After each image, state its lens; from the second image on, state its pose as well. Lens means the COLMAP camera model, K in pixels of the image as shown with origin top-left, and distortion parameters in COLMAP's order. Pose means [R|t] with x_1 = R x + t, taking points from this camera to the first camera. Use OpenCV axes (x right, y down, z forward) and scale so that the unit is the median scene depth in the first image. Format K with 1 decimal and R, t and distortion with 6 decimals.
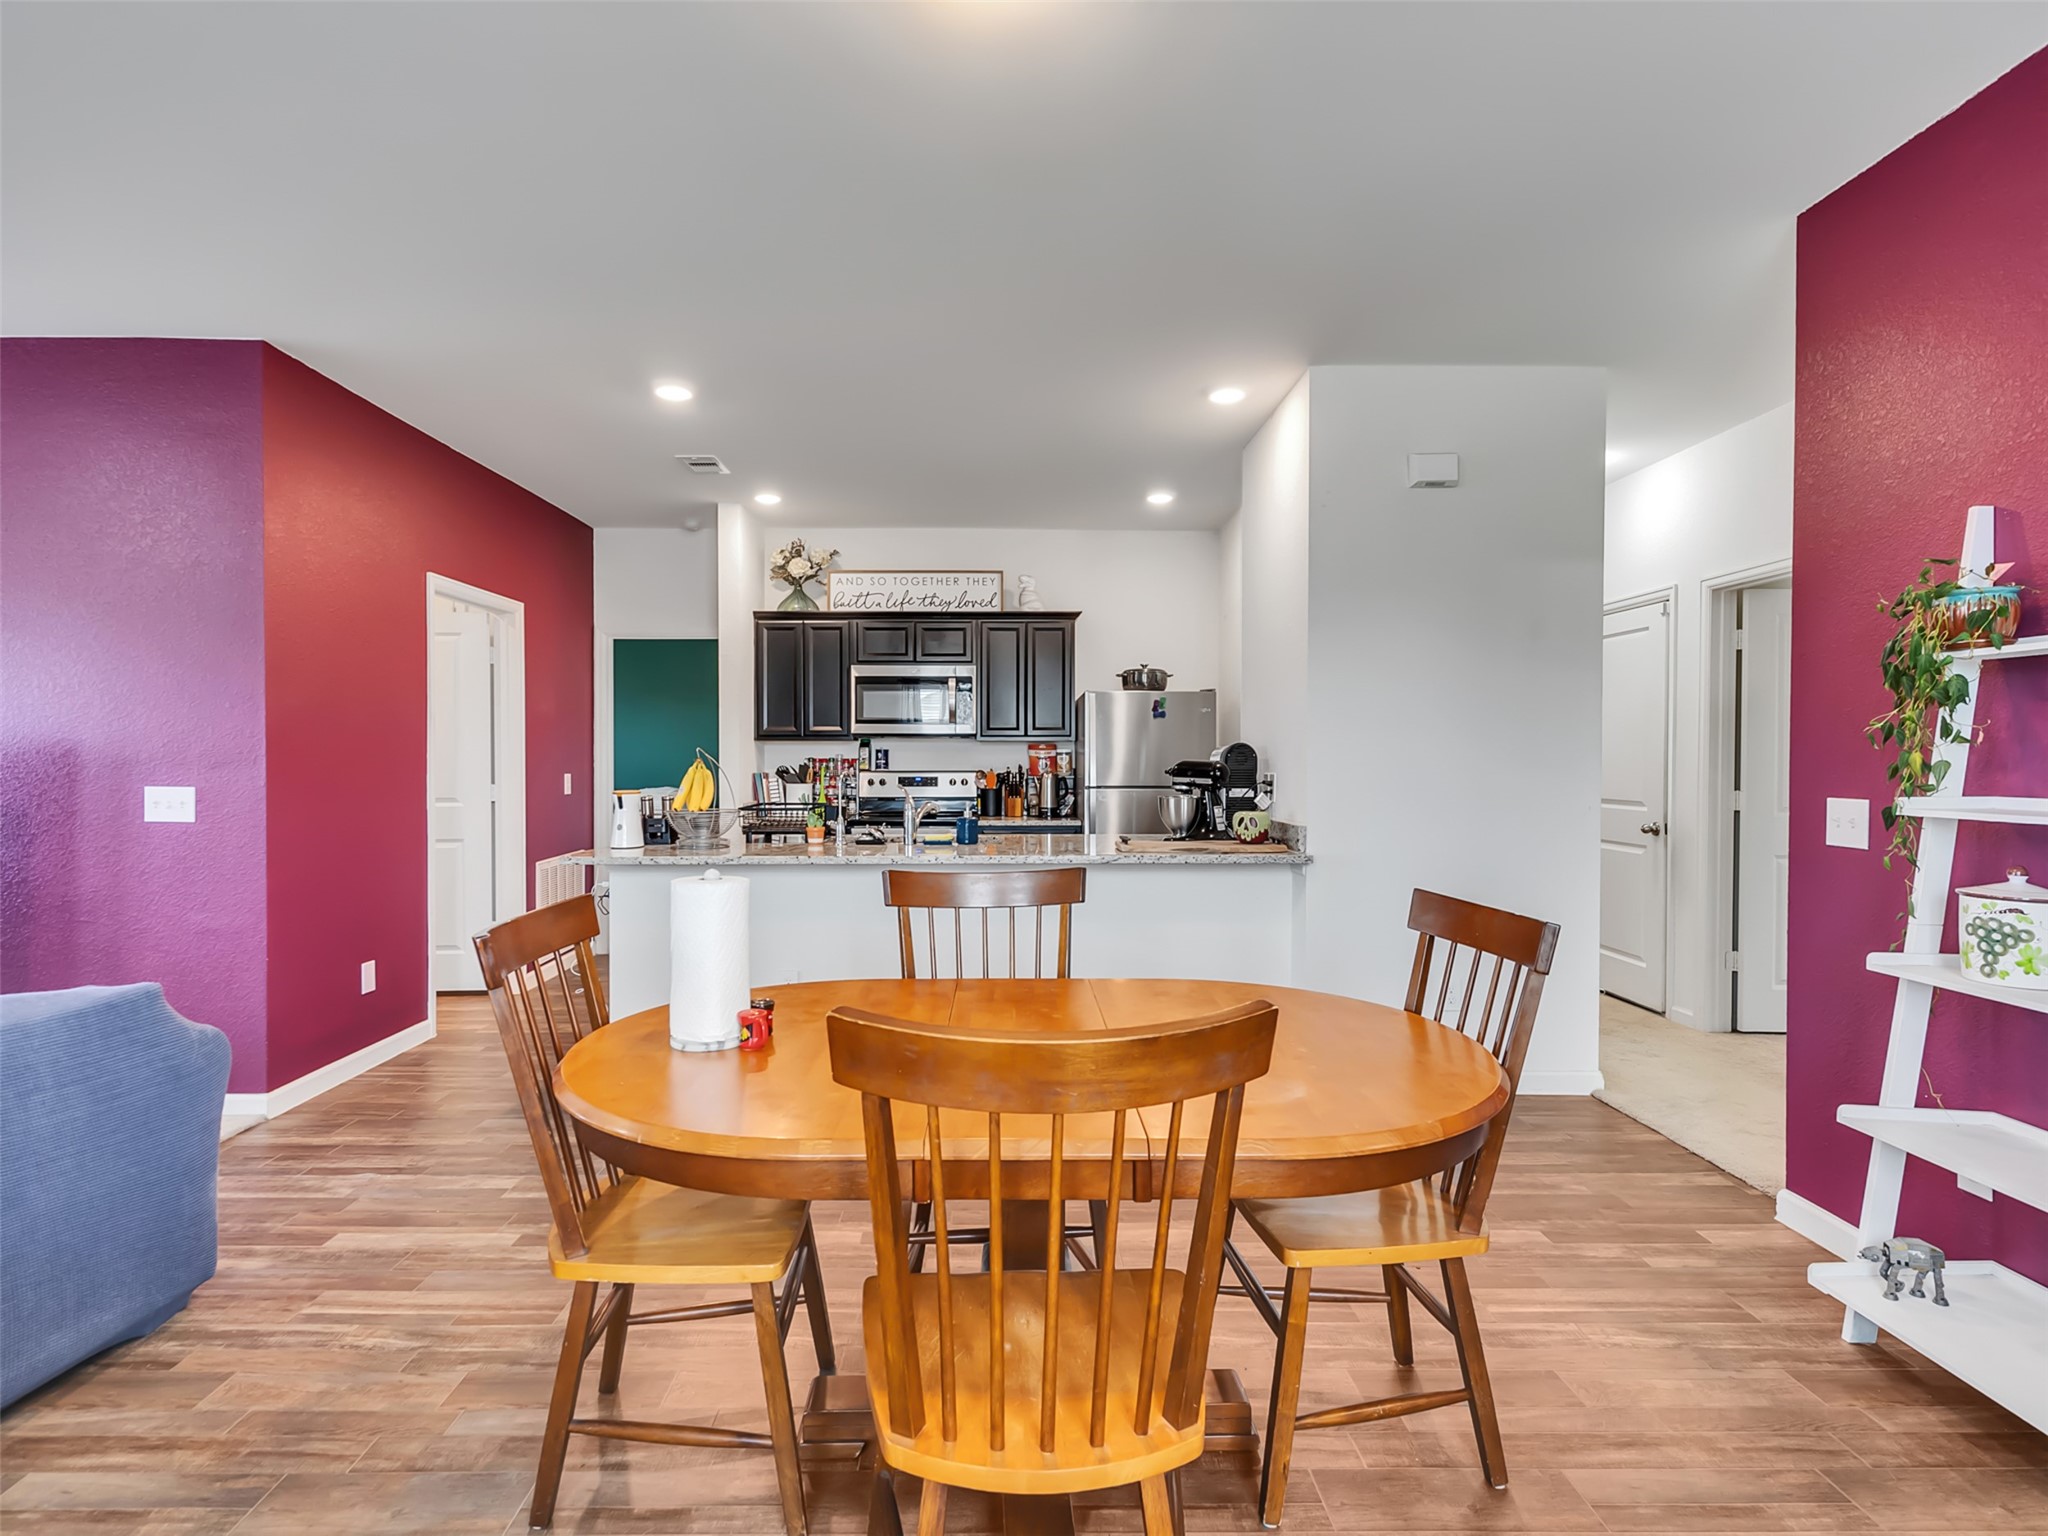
lens RADIAL K [[1043.4, 0, 1001.4], [0, 1043.4, 770.2], [0, 0, 1]] dist [-0.005264, 0.003674]
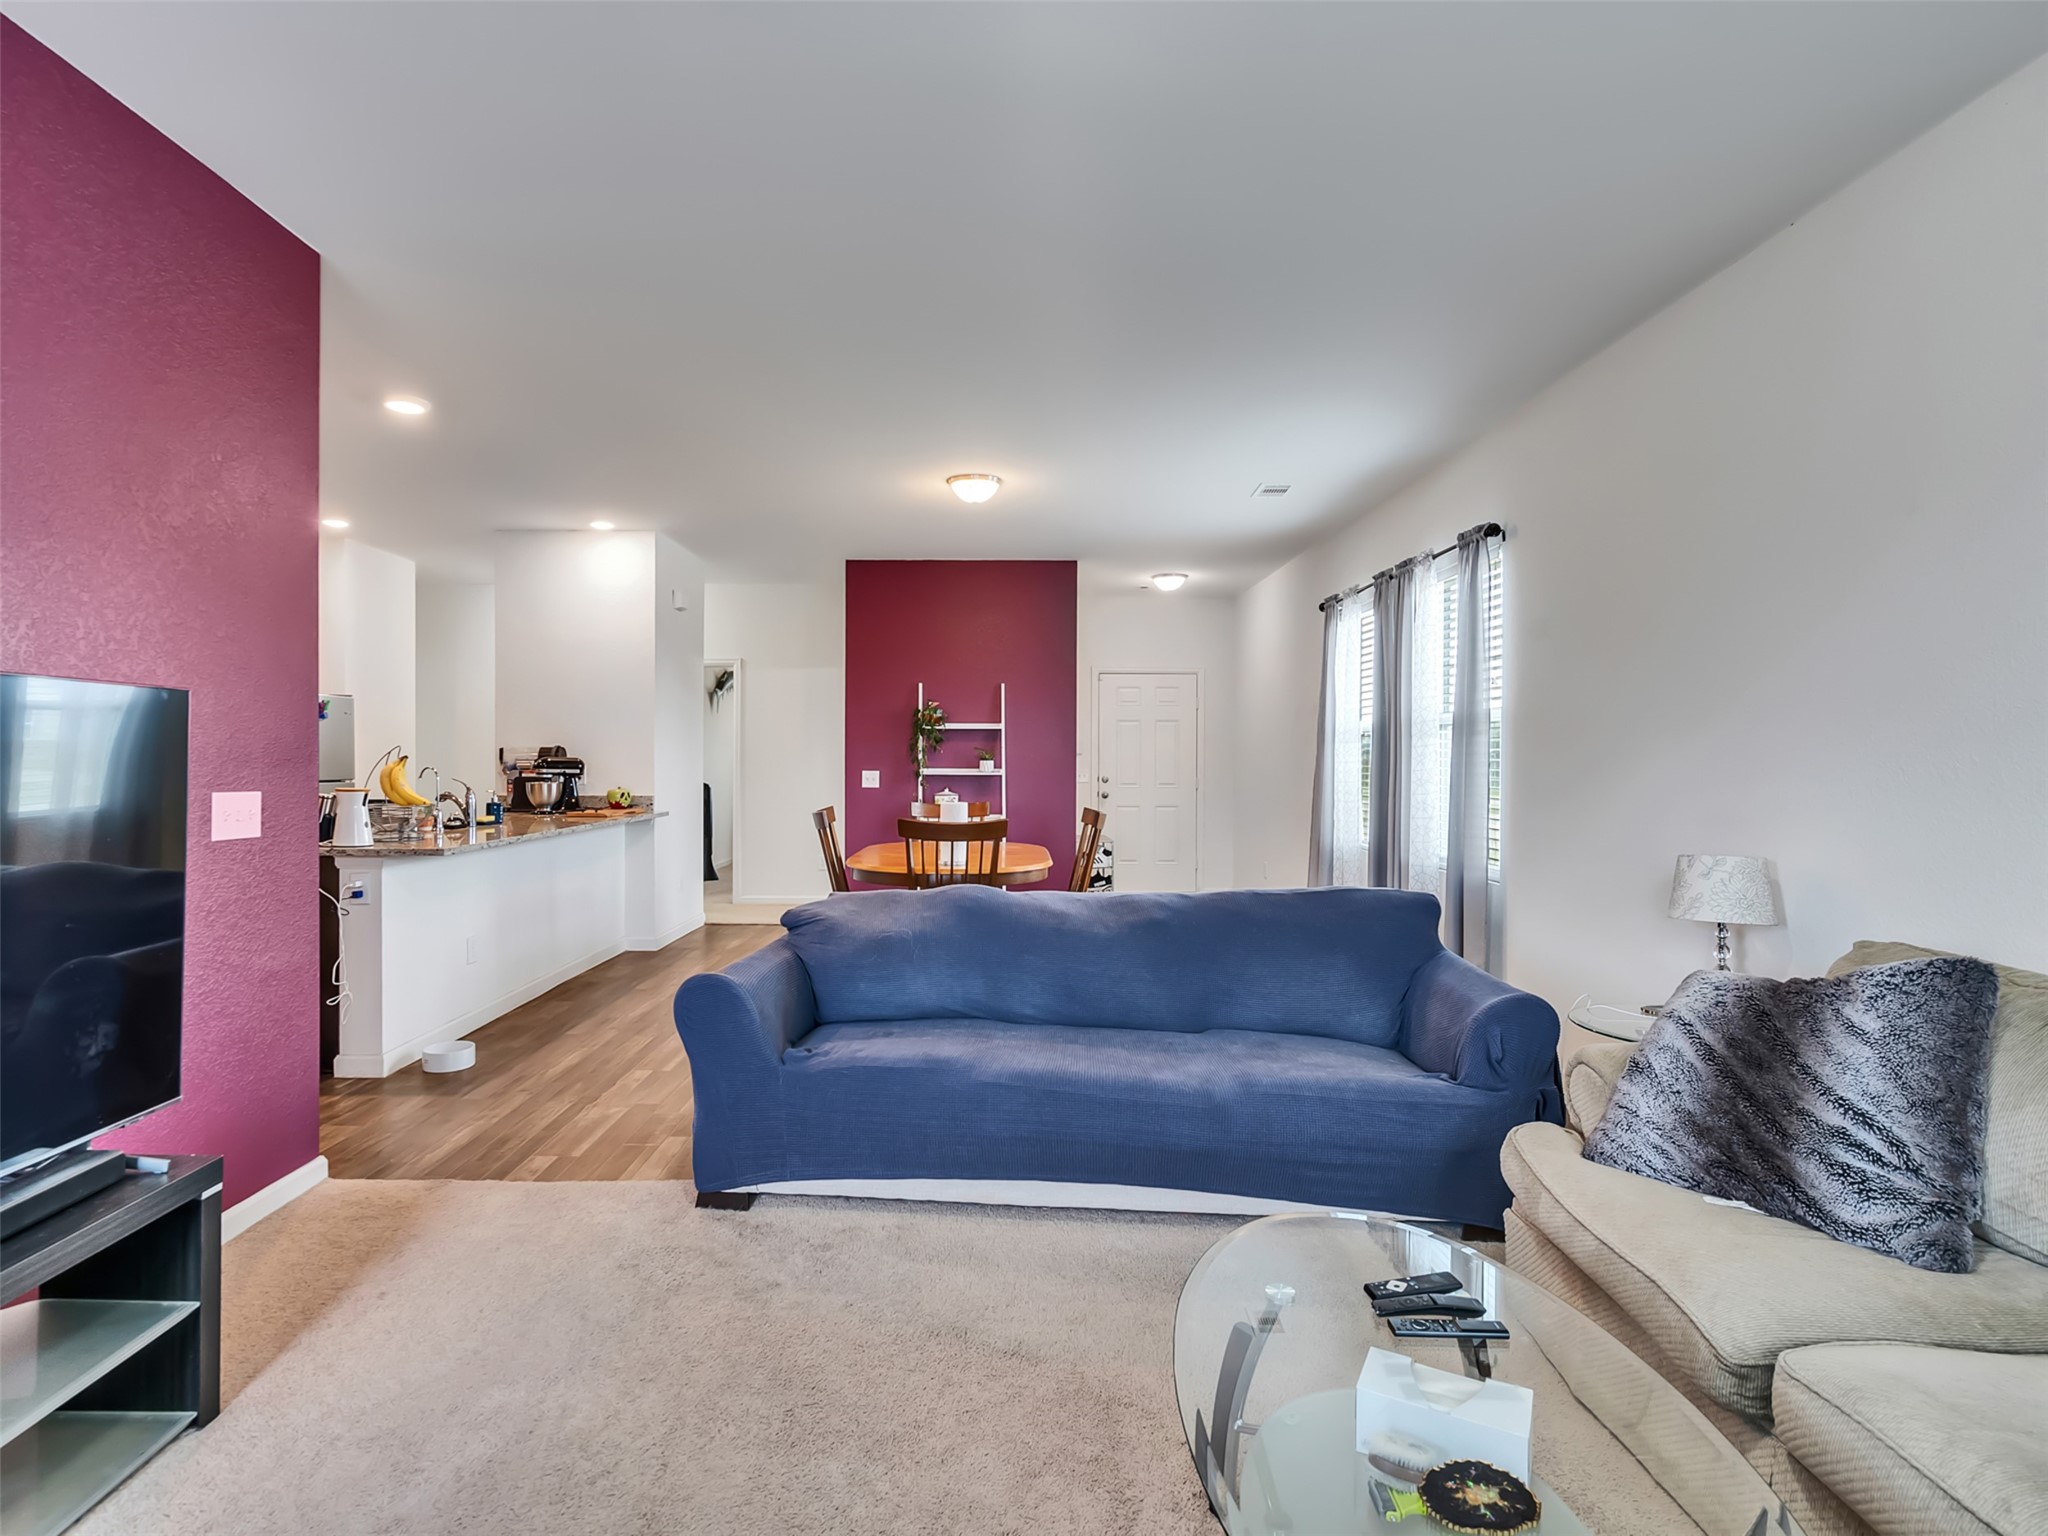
lens RADIAL K [[1043.4, 0, 1004.2], [0, 1043.4, 765.5], [0, 0, 1]] dist [-0.005264, 0.003674]
pose [[0.000158, -0.006776, 0.999977, -0.871955], [0.008254, 0.999943, 0.006774, -0.002029], [-0.999966, 0.008253, 0.000214, 0.254796]]
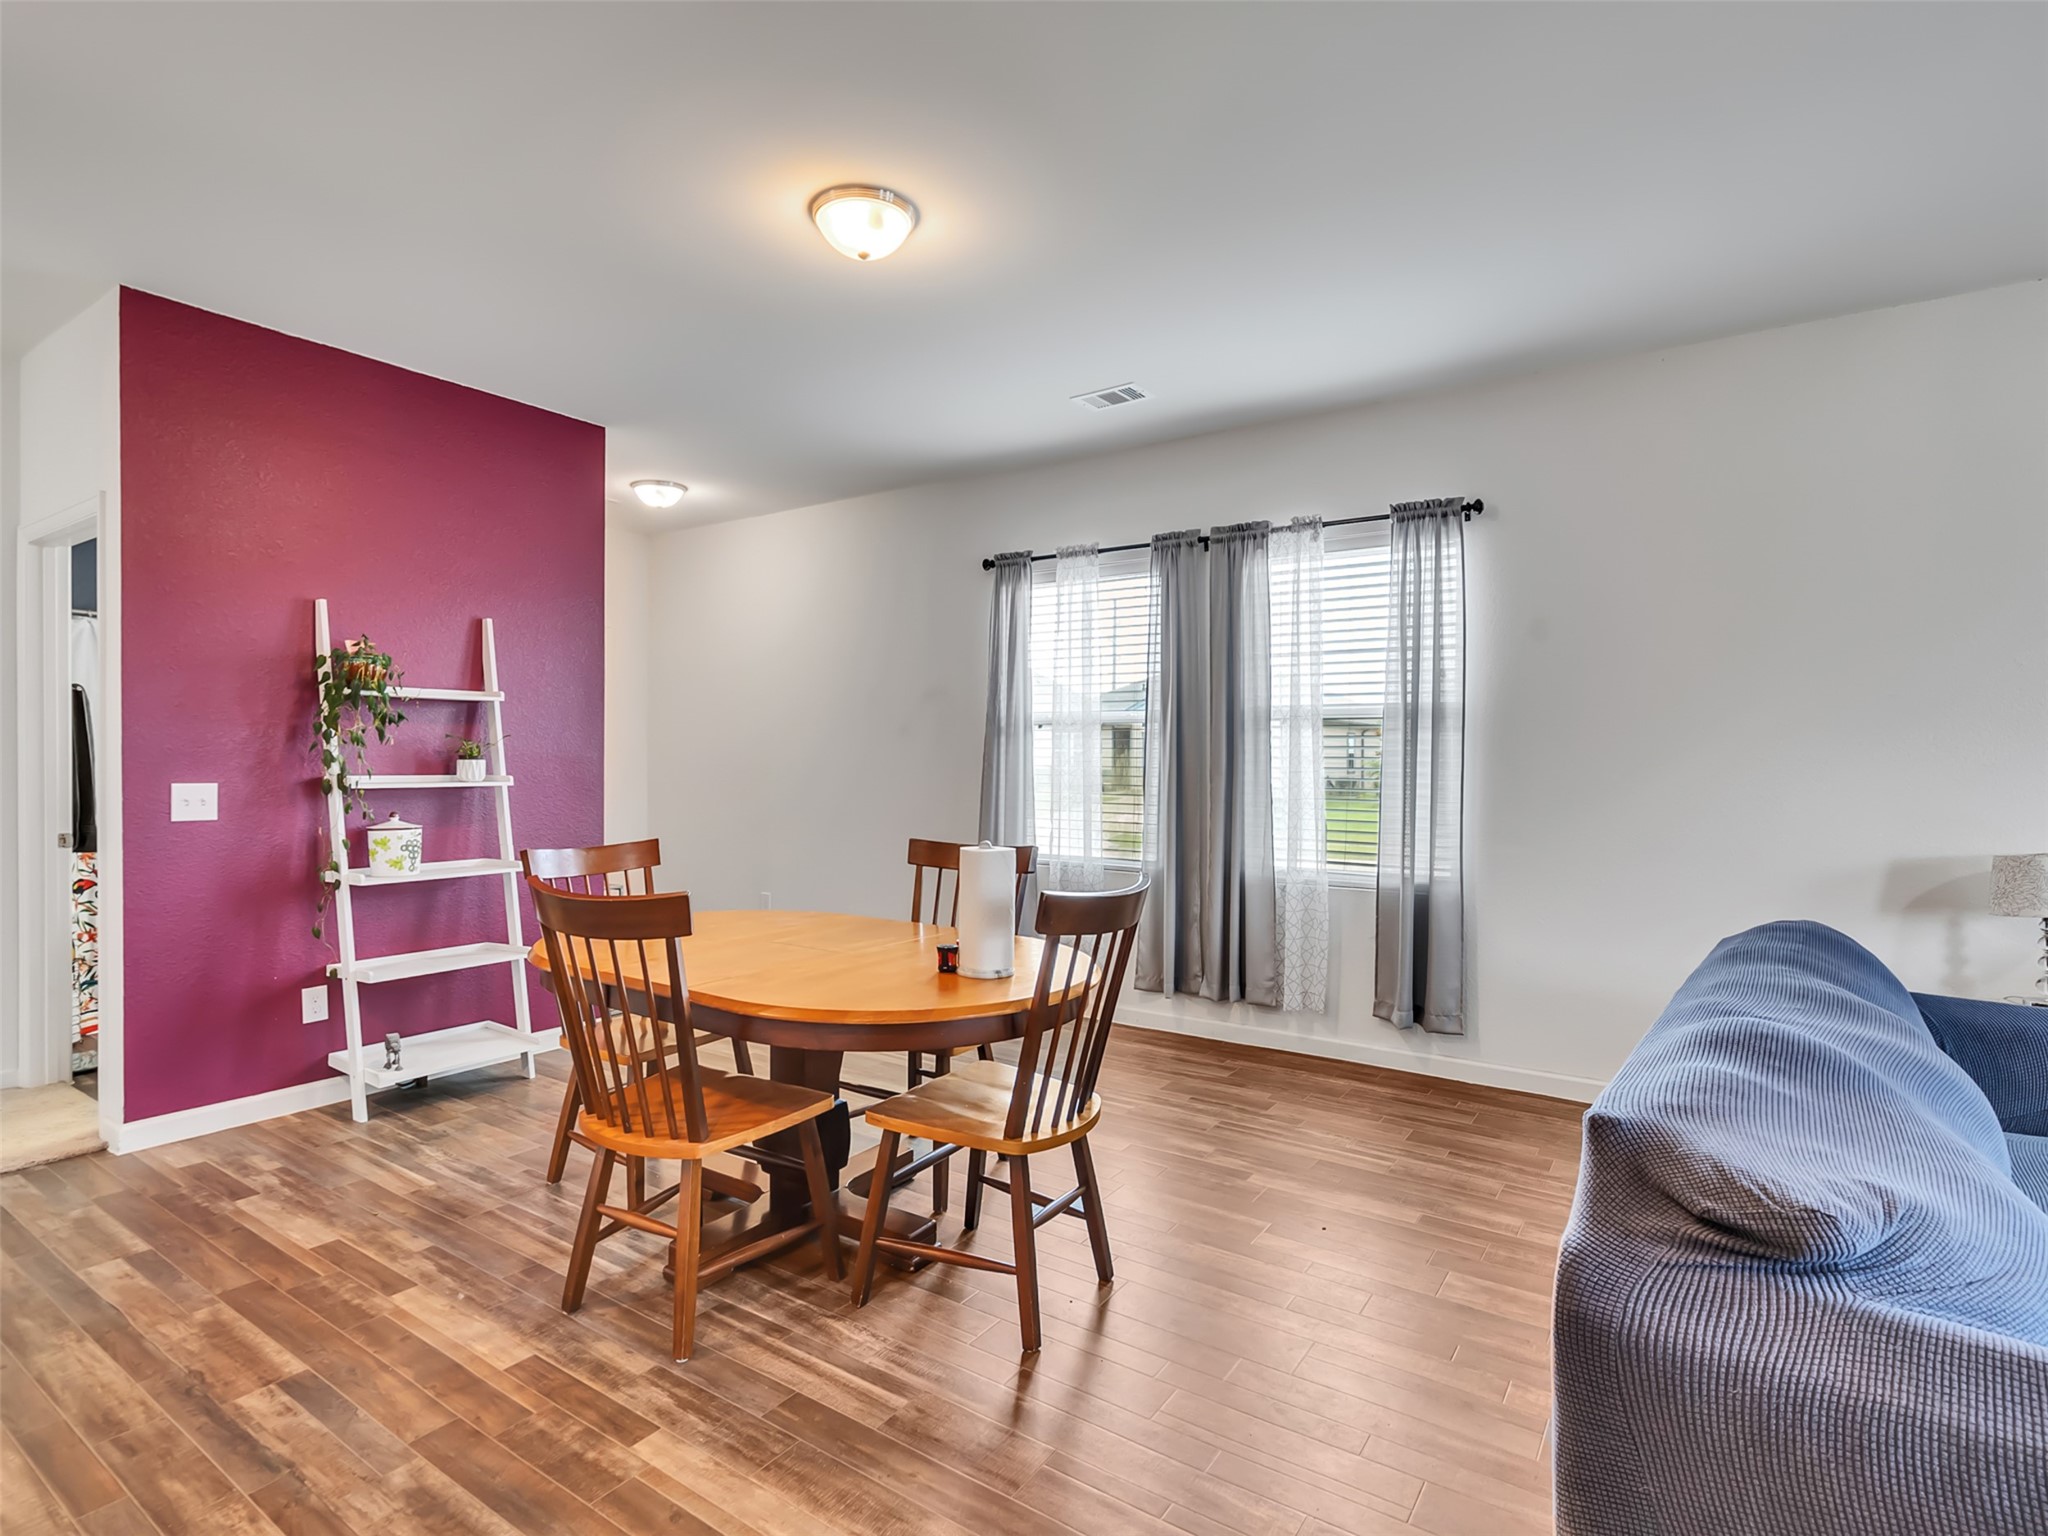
lens RADIAL K [[1043.4, 0, 1003.3], [0, 1043.4, 770.7], [0, 0, 1]] dist [-0.005264, 0.003674]
pose [[-0.816965, -0.011794, 0.576567, -0.311193], [0.000757, 0.999768, 0.021522, -0.006193], [-0.576687, 0.018019, -0.816766, 0.605496]]
